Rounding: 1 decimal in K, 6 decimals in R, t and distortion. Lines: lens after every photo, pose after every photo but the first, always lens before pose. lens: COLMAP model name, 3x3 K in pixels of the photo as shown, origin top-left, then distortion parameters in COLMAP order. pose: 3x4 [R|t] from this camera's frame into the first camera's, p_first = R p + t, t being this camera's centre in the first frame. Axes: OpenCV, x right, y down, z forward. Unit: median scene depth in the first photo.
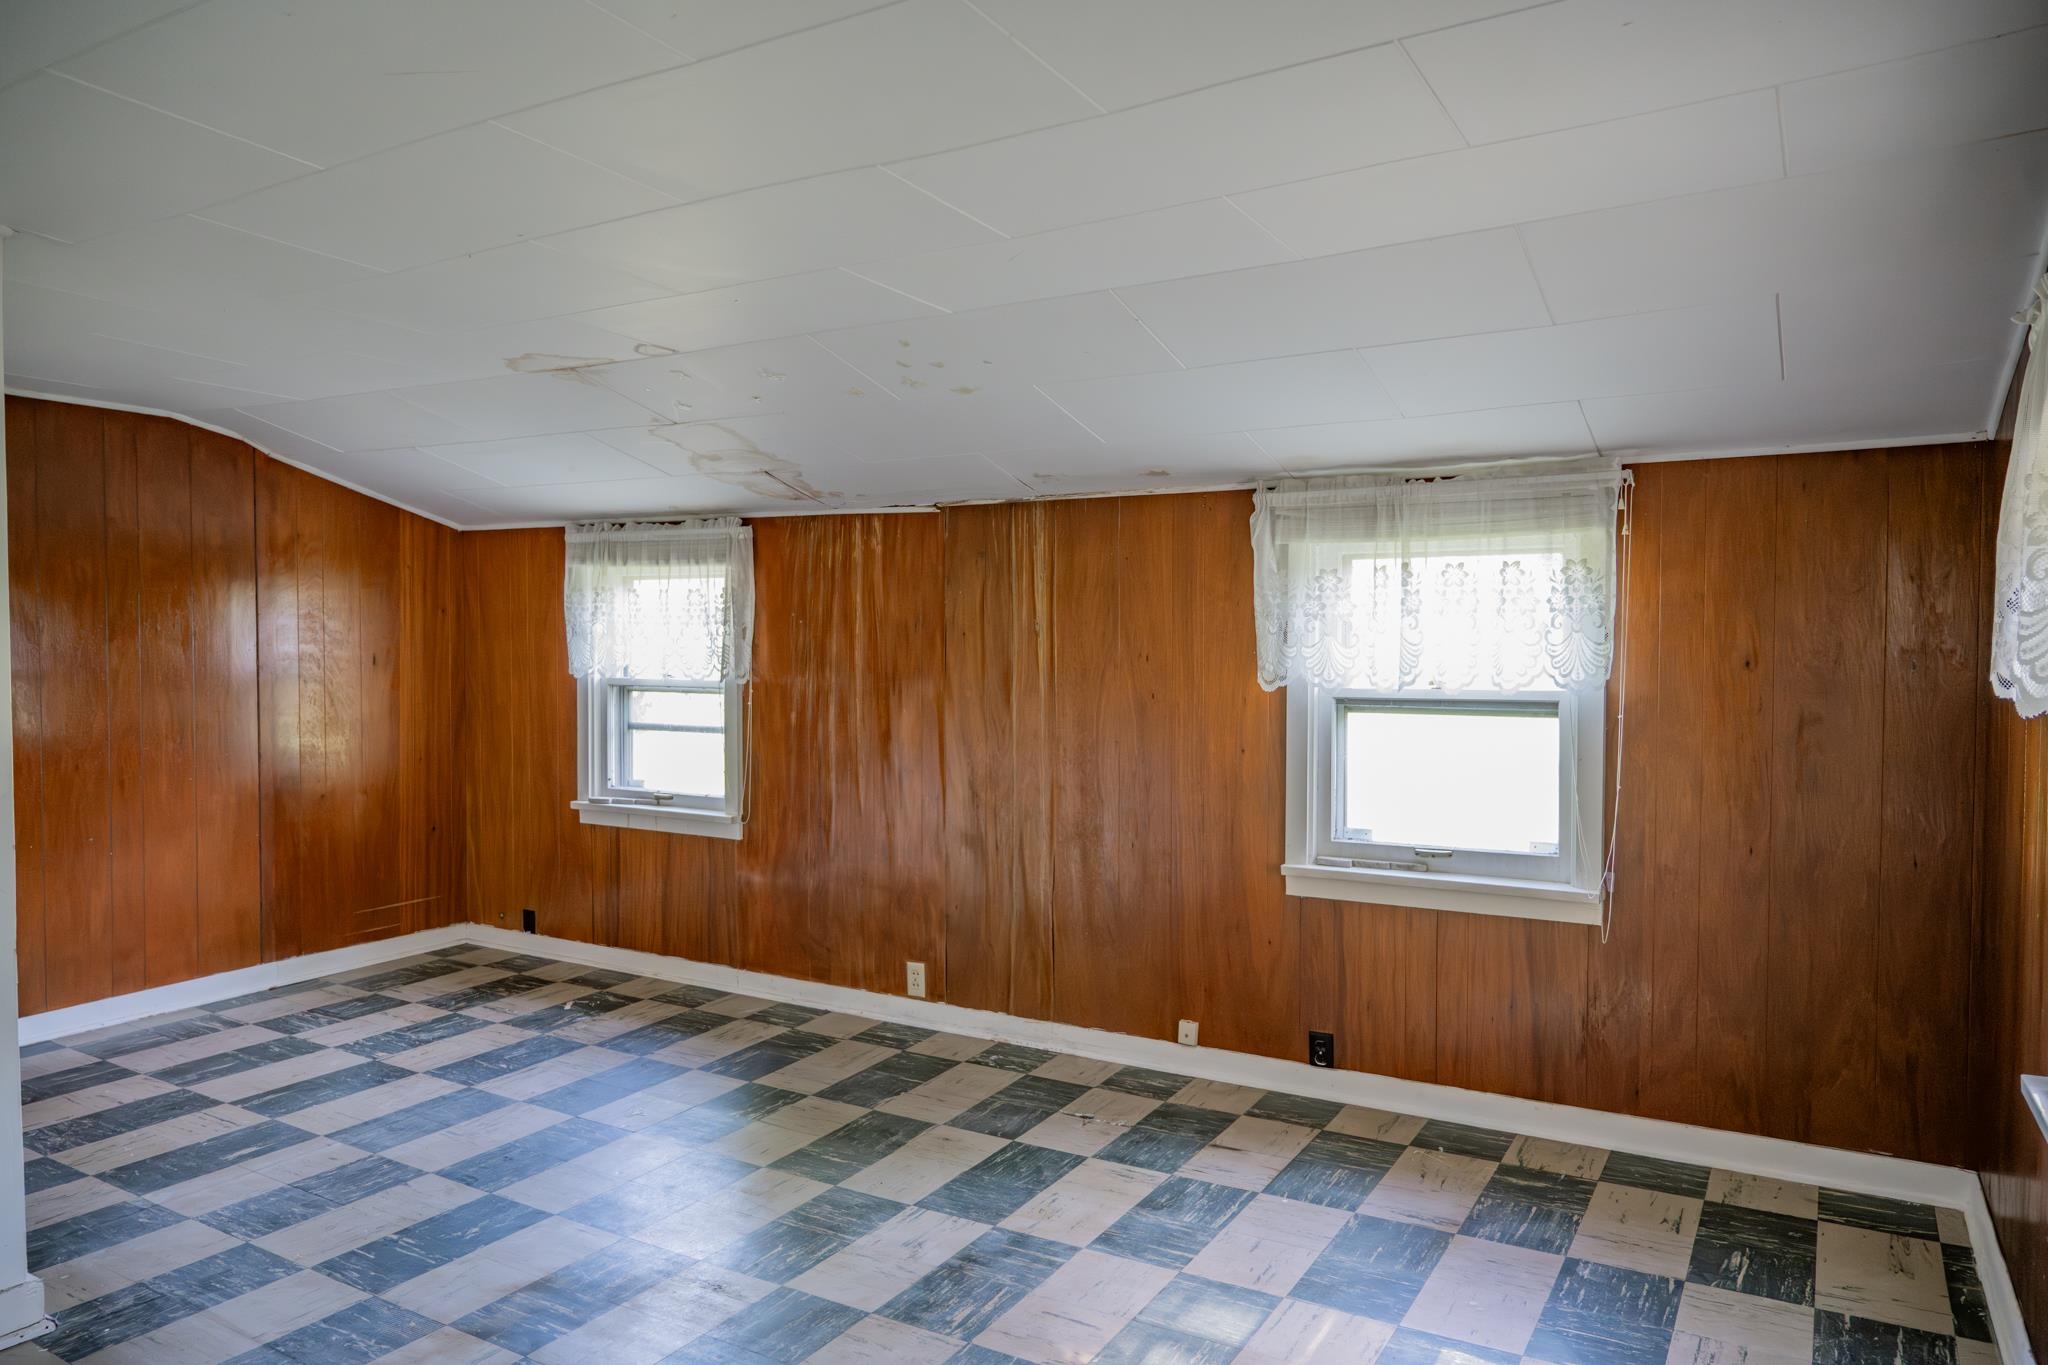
lens RADIAL K [[1381.2, 0, 1020.0], [0, 1381.2, 677.5], [0, 0, 1]] dist [-0.006846, -0.002428]
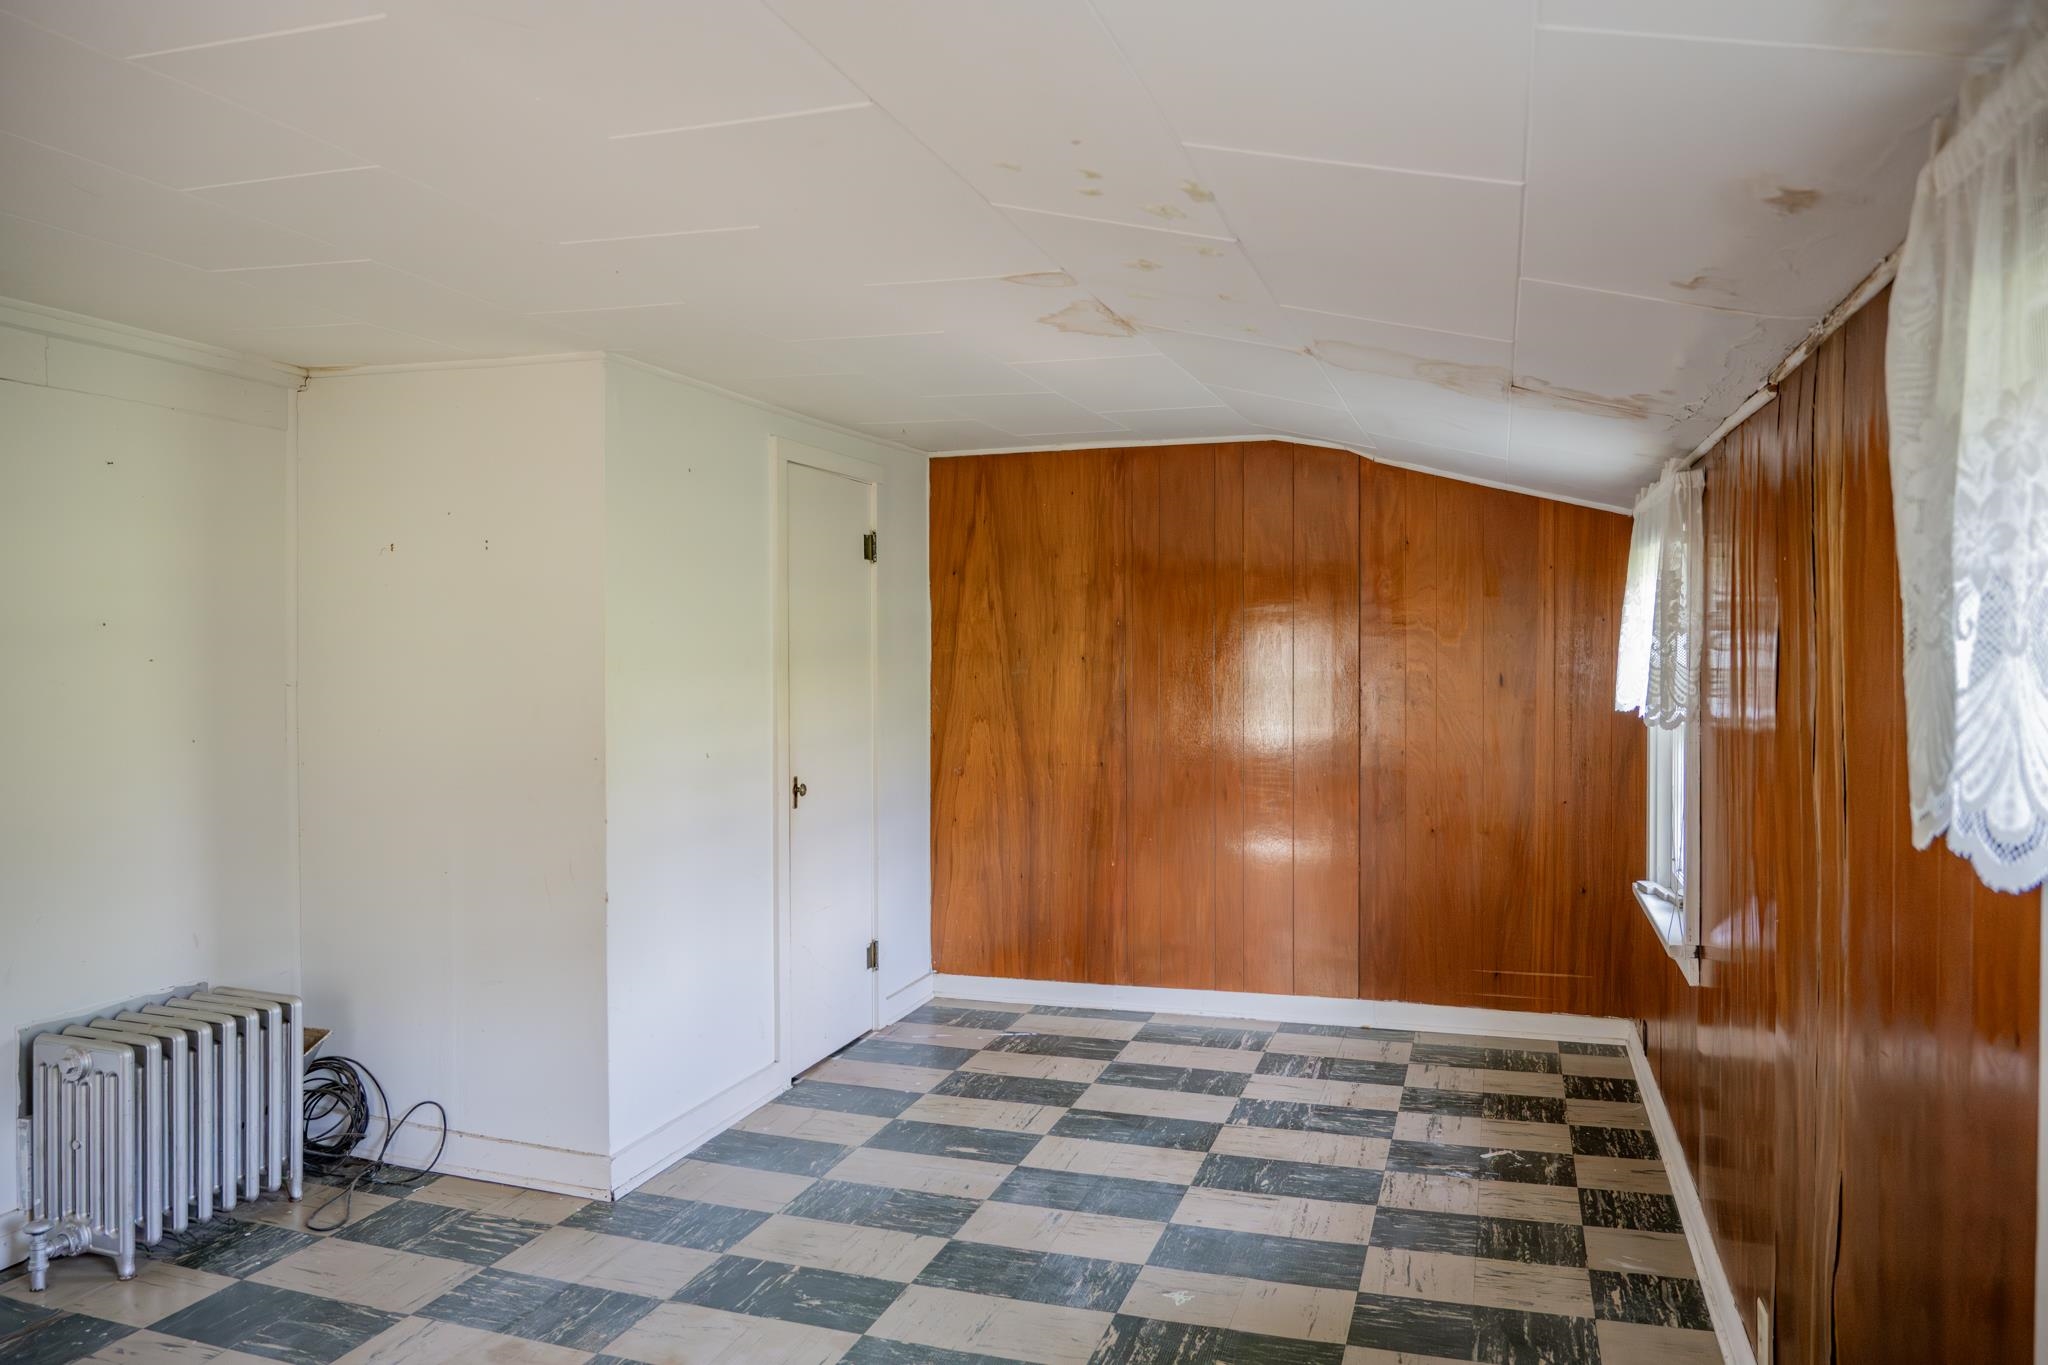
lens RADIAL K [[1381.2, 0, 1020.0], [0, 1381.2, 677.5], [0, 0, 1]] dist [-0.006846, -0.002428]
pose [[0.203795, 0.021071, -0.978787, 0.427234], [-0.022005, 0.999614, 0.016938, -0.031589], [0.978766, 0.018087, 0.204180, 0.747545]]
